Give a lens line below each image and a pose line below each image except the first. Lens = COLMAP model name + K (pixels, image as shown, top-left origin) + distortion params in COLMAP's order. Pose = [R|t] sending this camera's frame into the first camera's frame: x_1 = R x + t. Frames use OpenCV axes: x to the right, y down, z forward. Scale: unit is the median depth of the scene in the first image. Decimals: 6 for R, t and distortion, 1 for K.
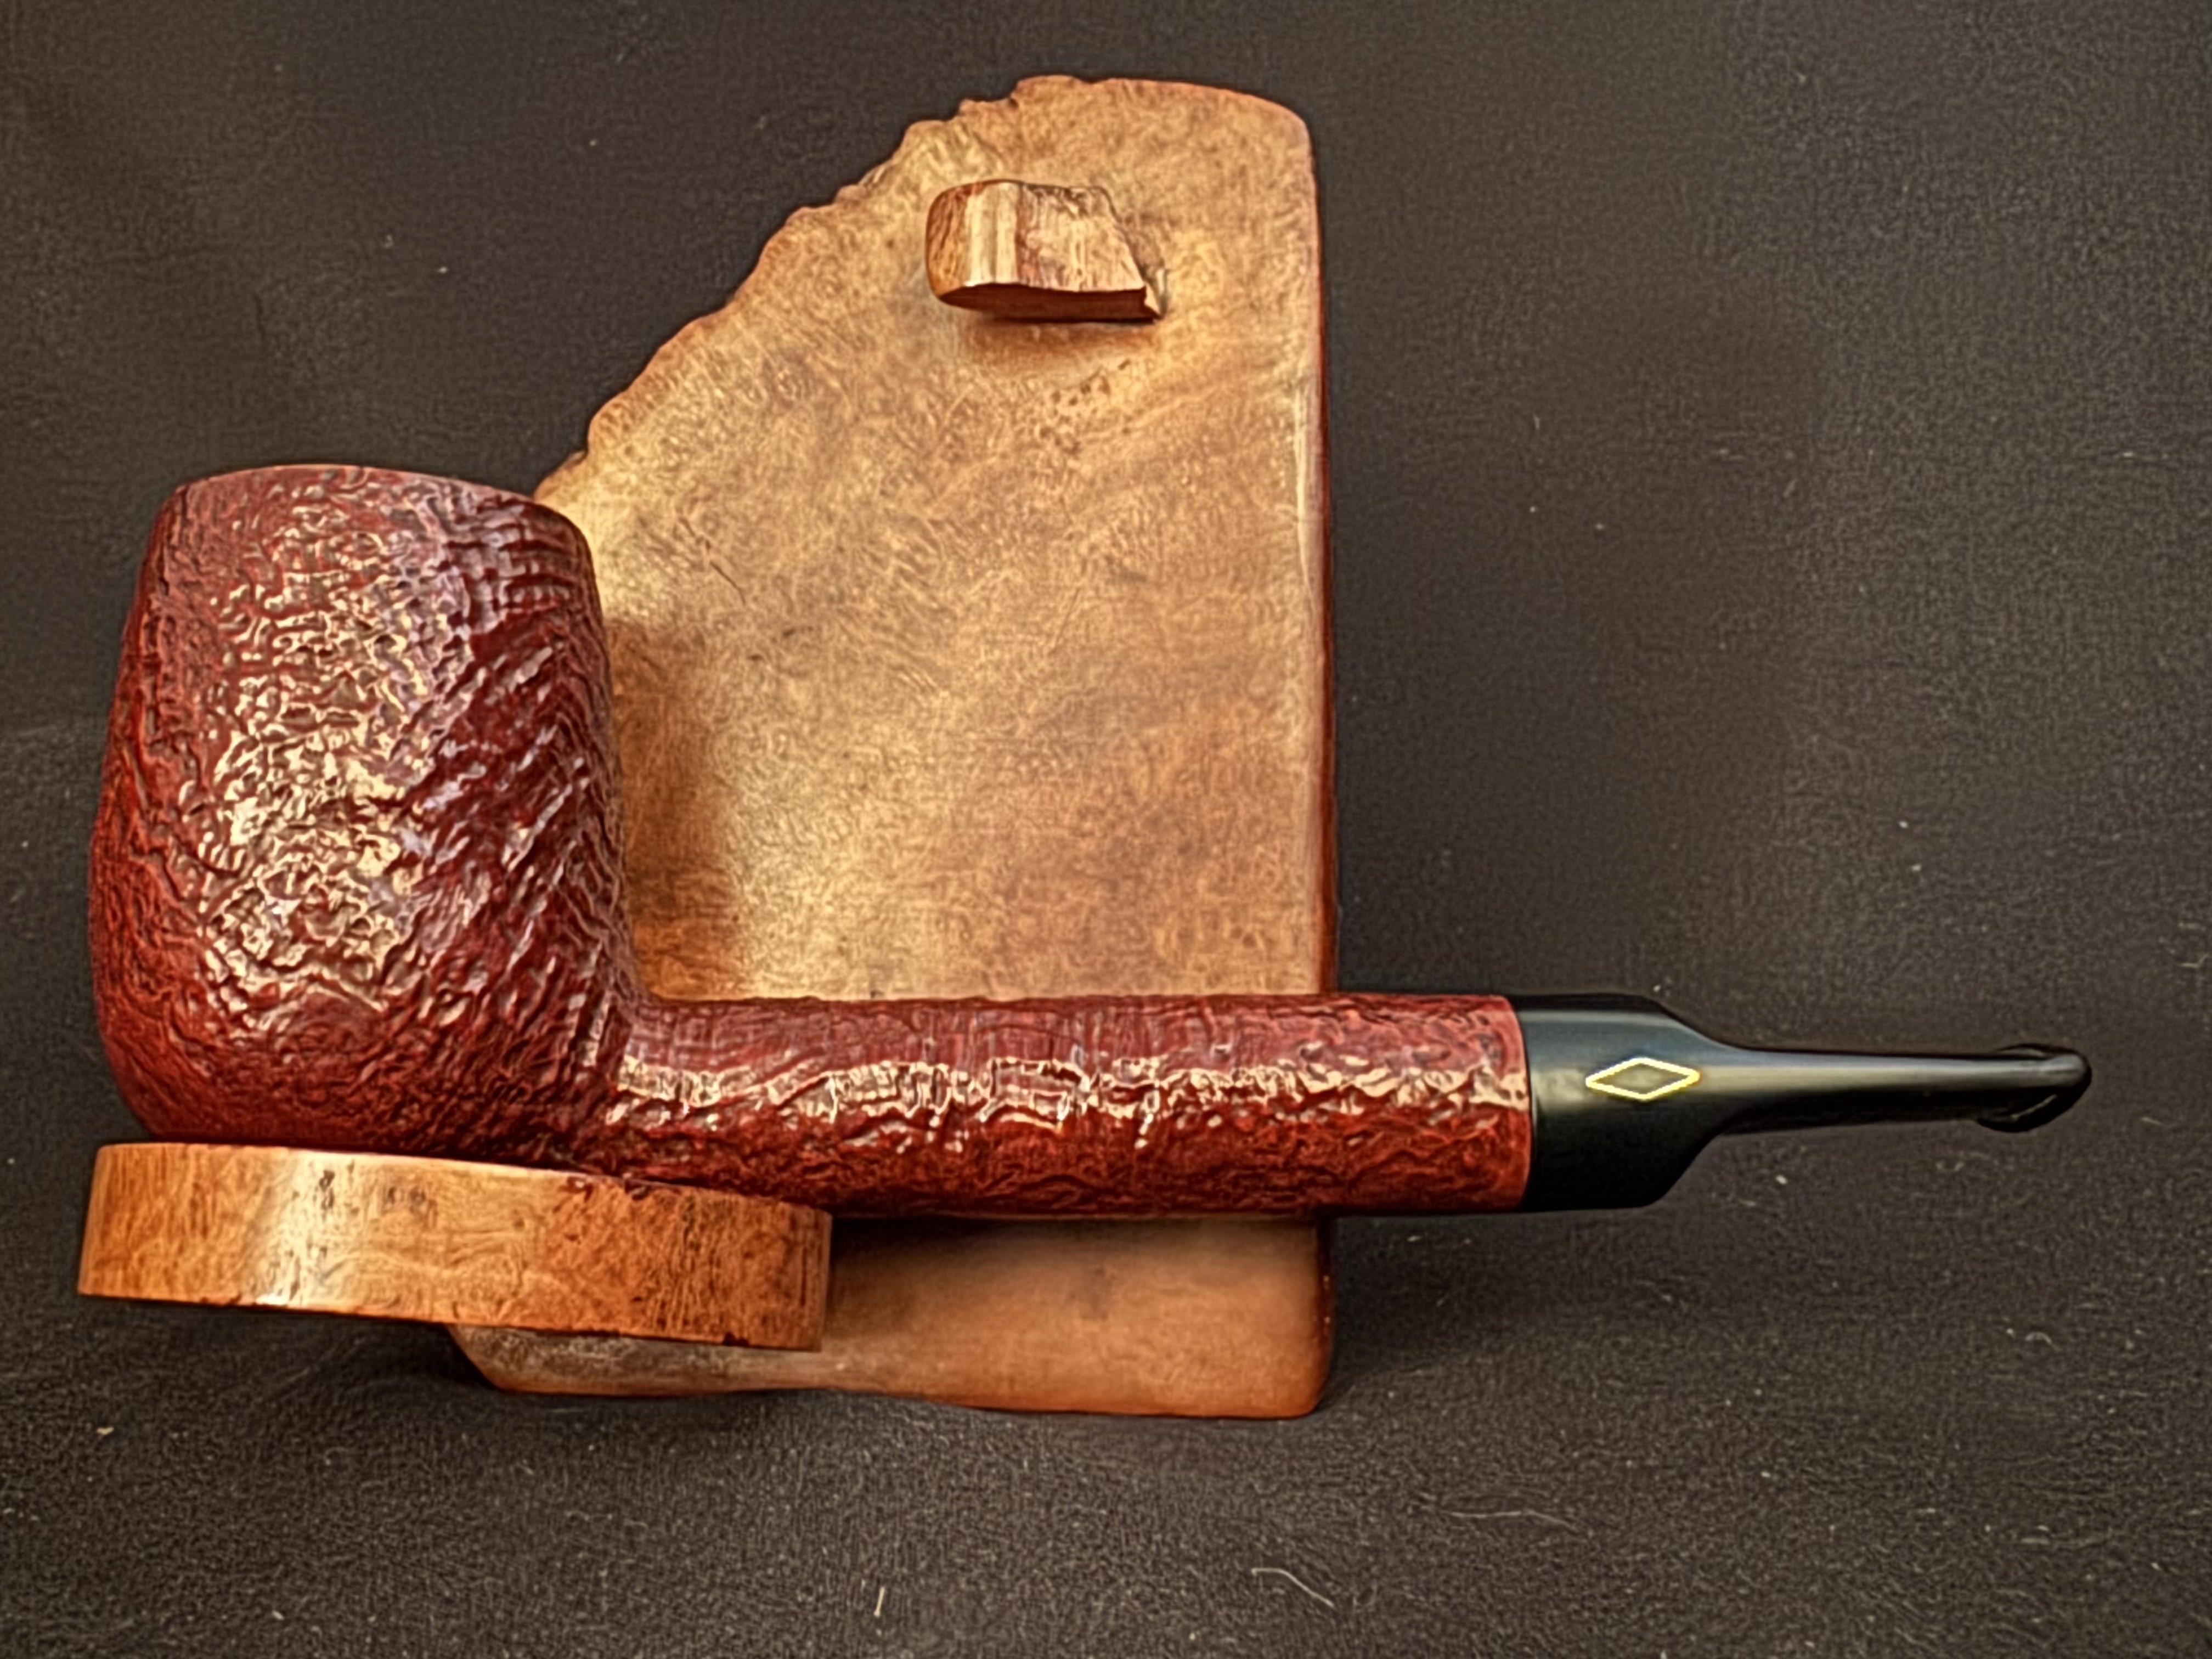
lens RADIAL K [[2426.3, 0, 908.1], [0, 2426.3, 831.3], [0, 0, 1]] dist [0.007044, 0.011605]
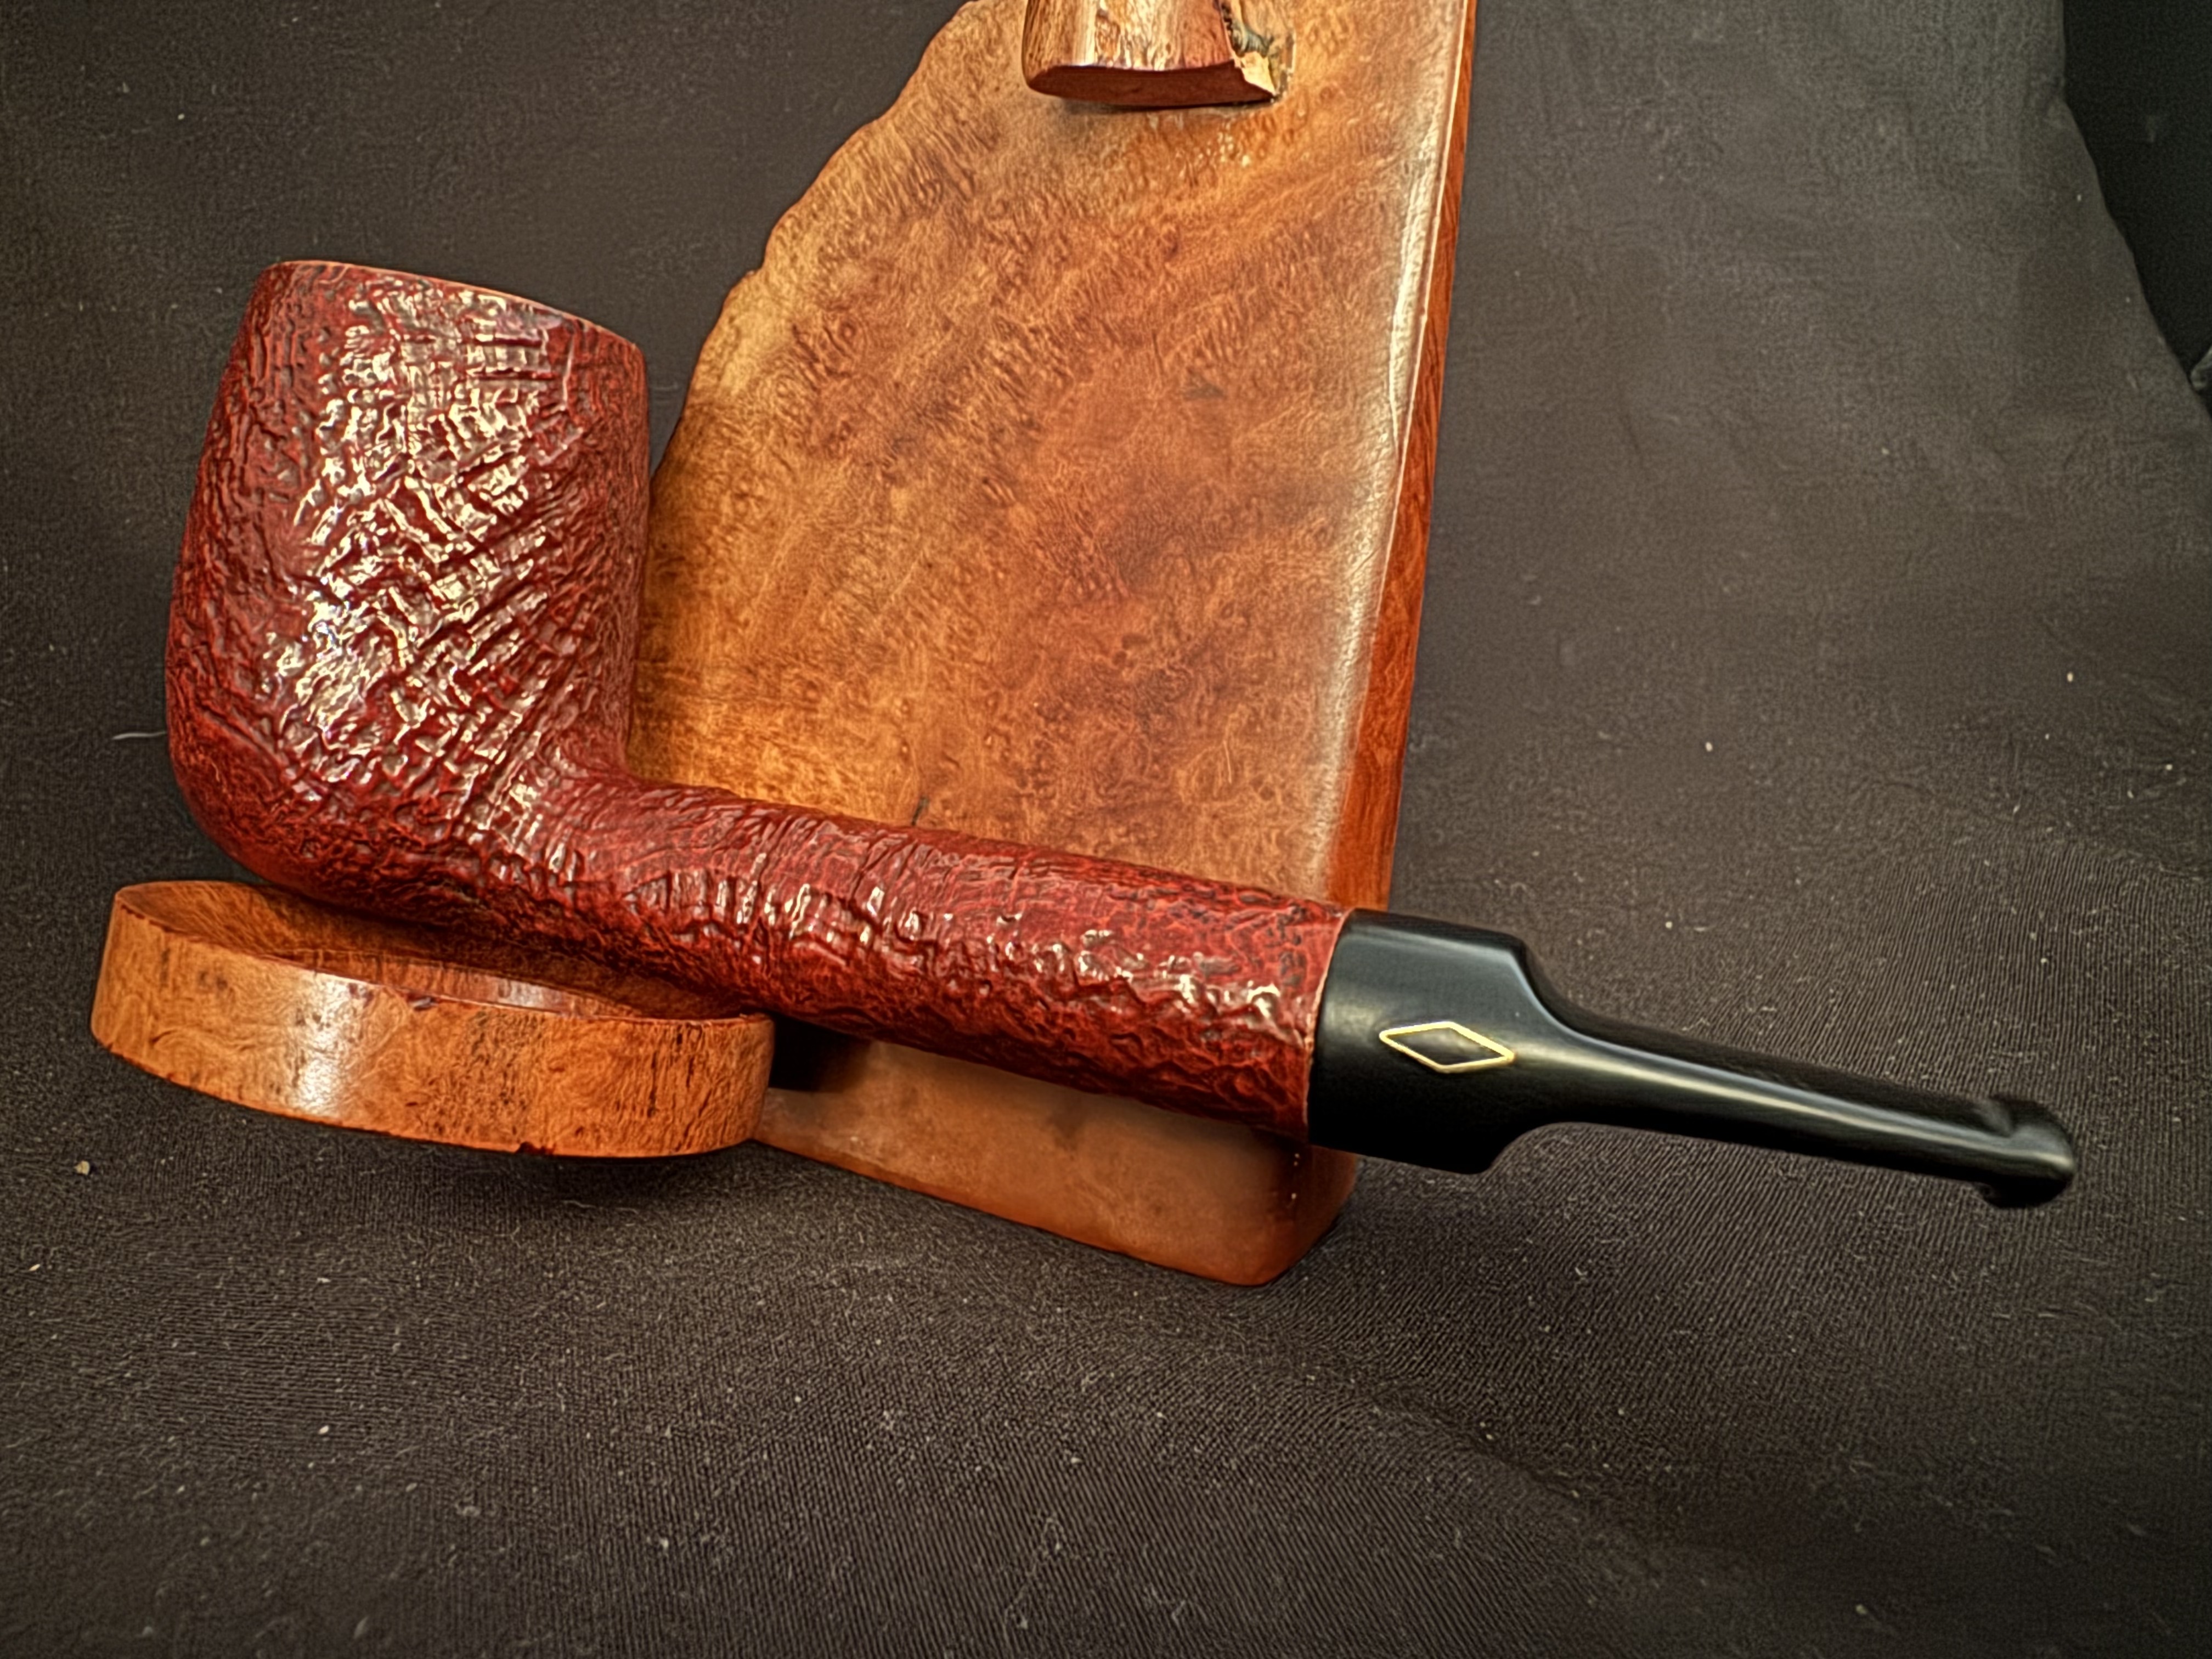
lens RADIAL K [[1670.1, 0, 939.9], [0, 1670.1, 828.8], [0, 0, 1]] dist [0.003894, 0.001406]
pose [[0.908187, 0.119465, -0.401153, 0.272010], [-0.052273, 0.983272, 0.174479, -0.044711], [0.415287, -0.137490, 0.899240, 0.345932]]
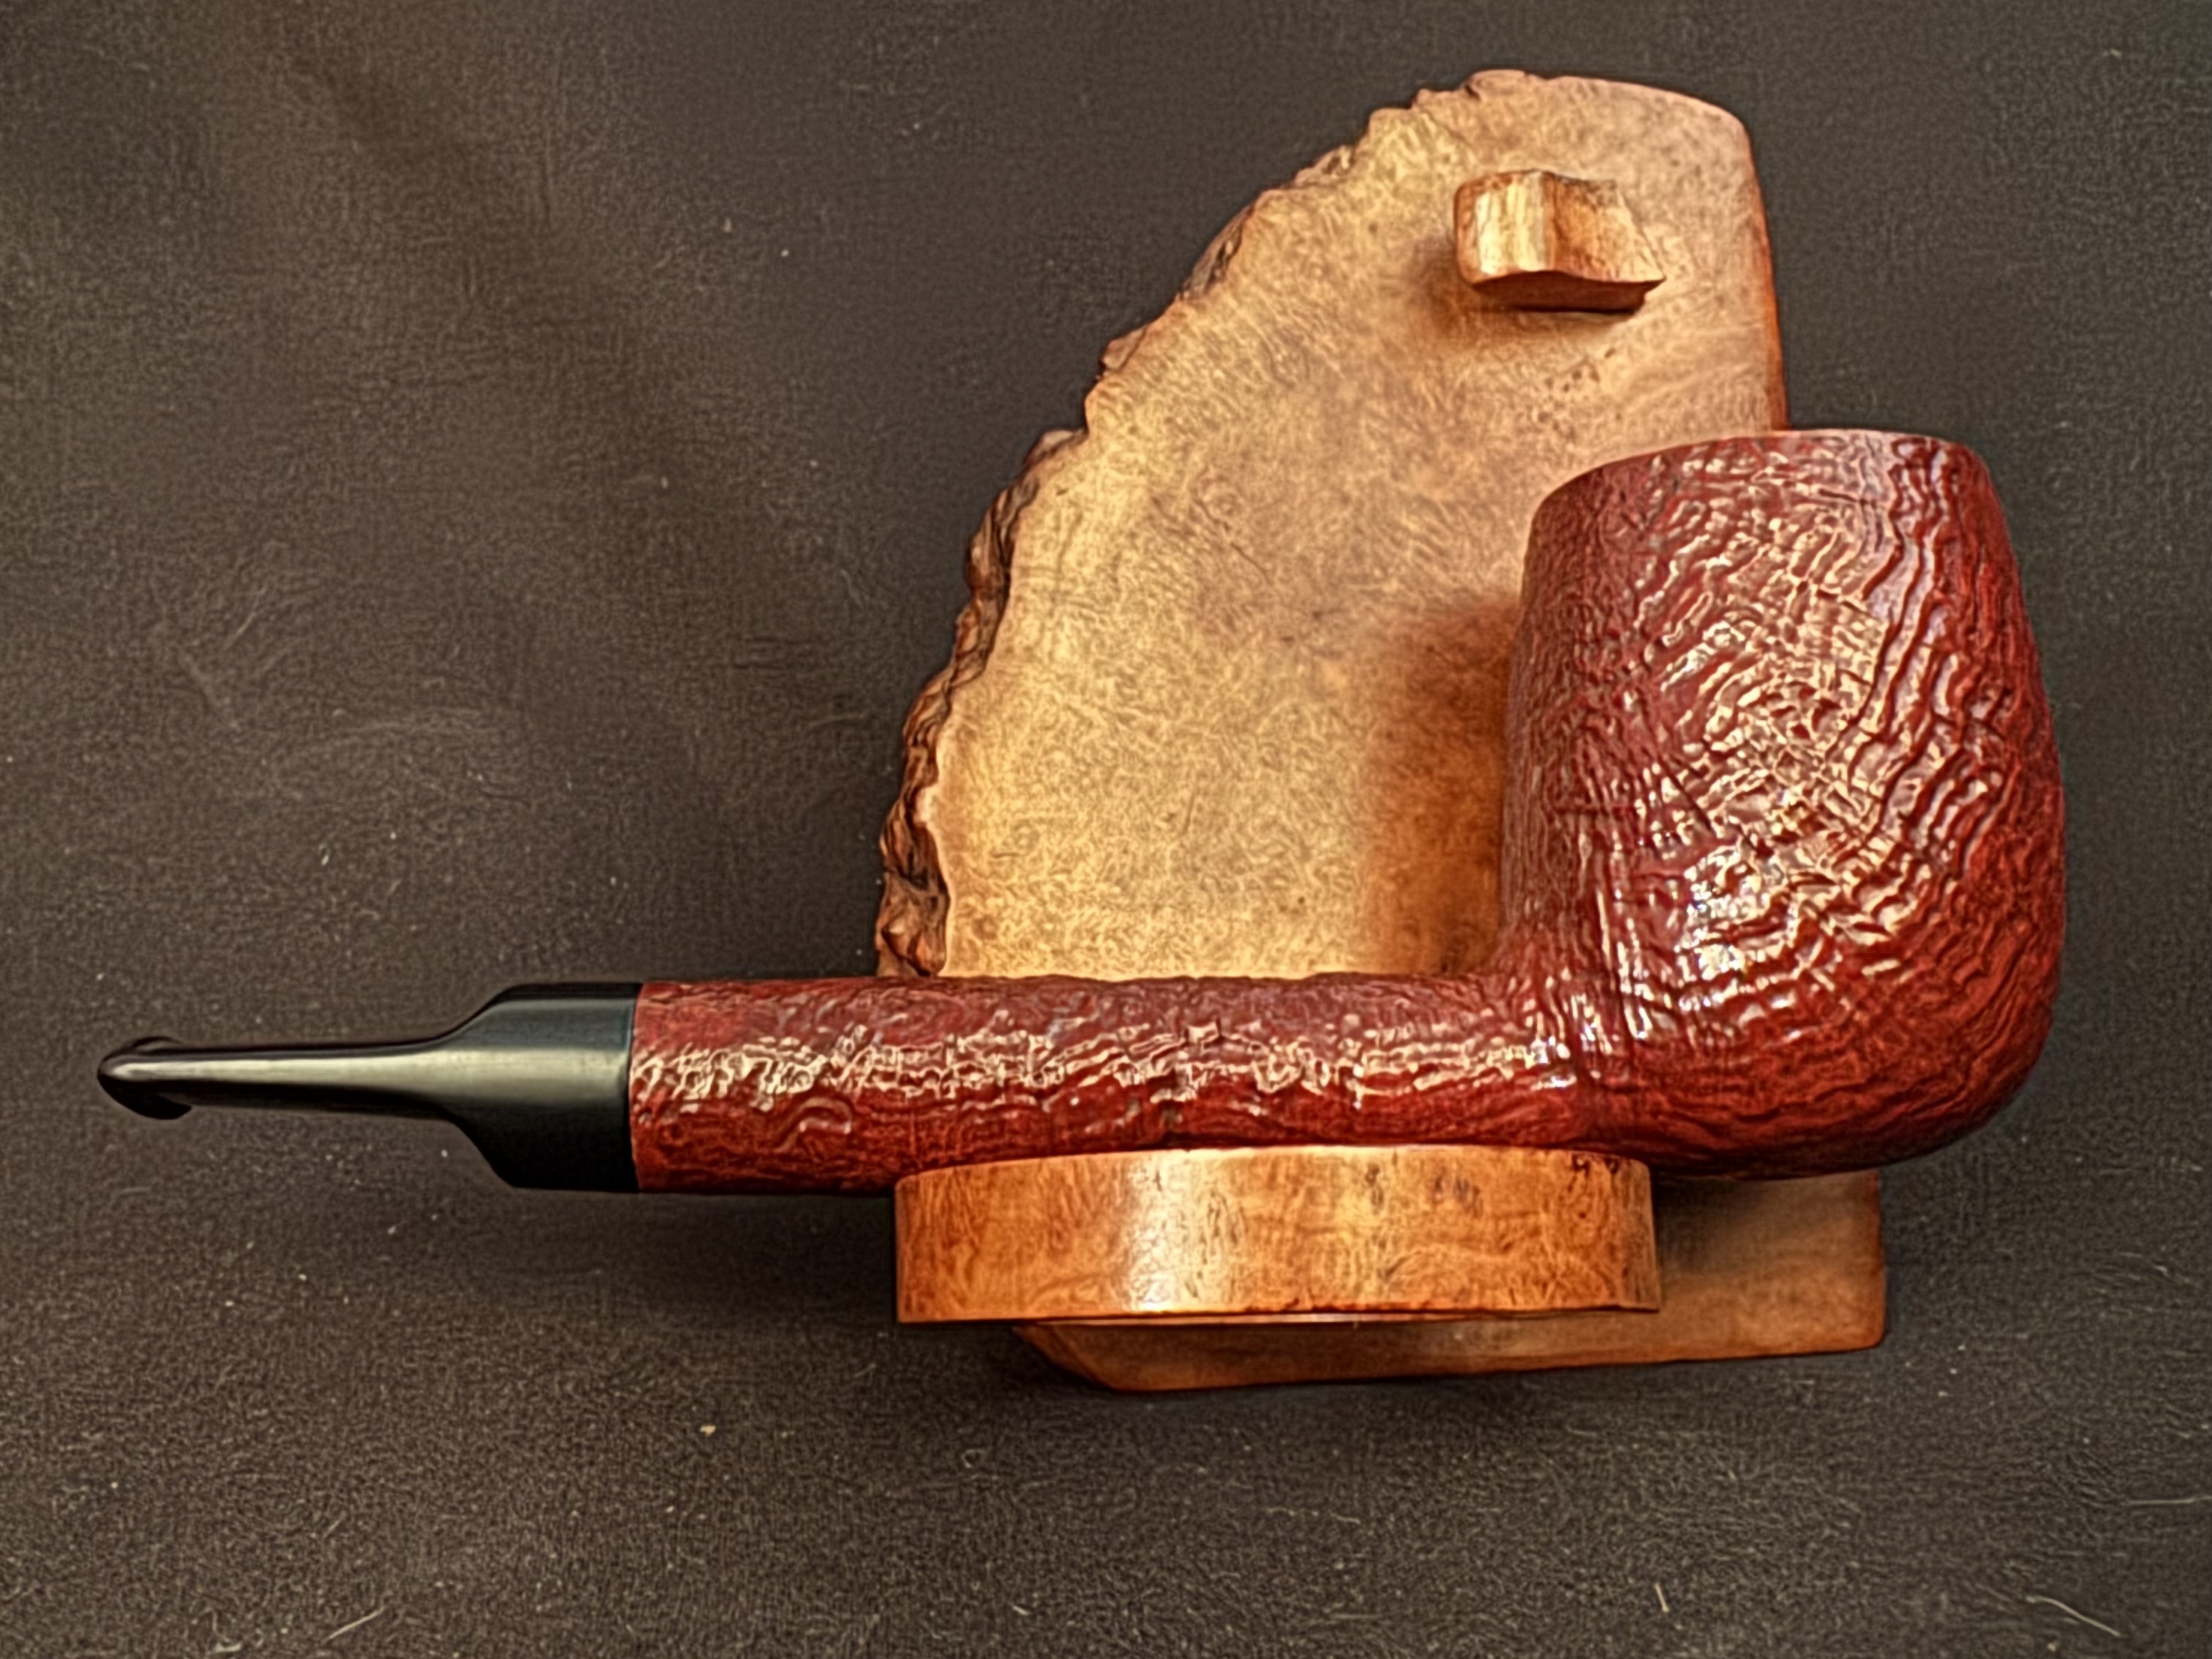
lens RADIAL K [[2424.4, 0, 810.7], [0, 2424.4, 831.1], [0, 0, 1]] dist [-0.003903, 0.002523]
pose [[0.966990, -0.029488, 0.253101, -0.507367], [0.029218, 0.999561, 0.004828, -0.003266], [-0.253132, 0.002726, 0.967428, 0.086336]]
